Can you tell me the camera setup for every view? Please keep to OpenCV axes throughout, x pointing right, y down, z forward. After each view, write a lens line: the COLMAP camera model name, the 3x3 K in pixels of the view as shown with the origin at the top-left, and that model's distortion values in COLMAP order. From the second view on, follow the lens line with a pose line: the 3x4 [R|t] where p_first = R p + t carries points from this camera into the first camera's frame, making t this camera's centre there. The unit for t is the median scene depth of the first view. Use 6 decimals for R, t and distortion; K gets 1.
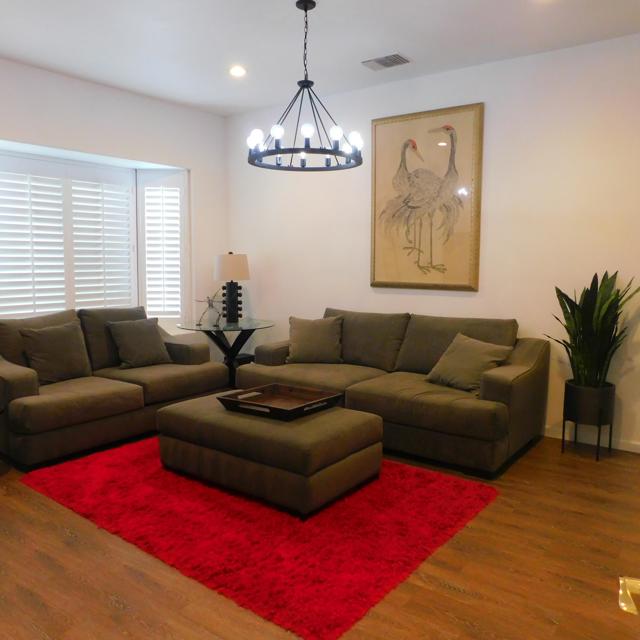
lens RADIAL K [[565.1, 0, 320.0], [0, 565.1, 320.0], [0, 0, 1]] dist [-0.046085, 0.013700]
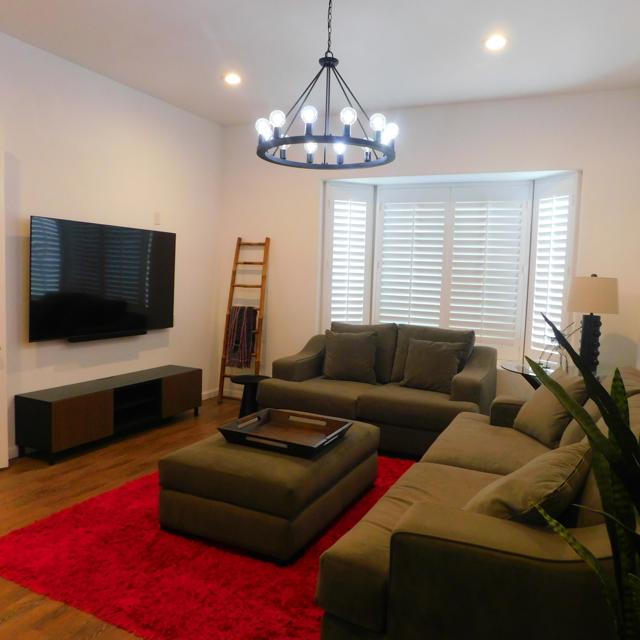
lens RADIAL K [[565.1, 0, 320.0], [0, 565.1, 320.0], [0, 0, 1]] dist [-0.046085, 0.013700]
pose [[0.200110, 0.081940, -0.976341, 0.542788], [-0.138815, 0.988816, 0.054535, -0.058354], [0.969890, 0.124617, 0.209246, 0.576273]]
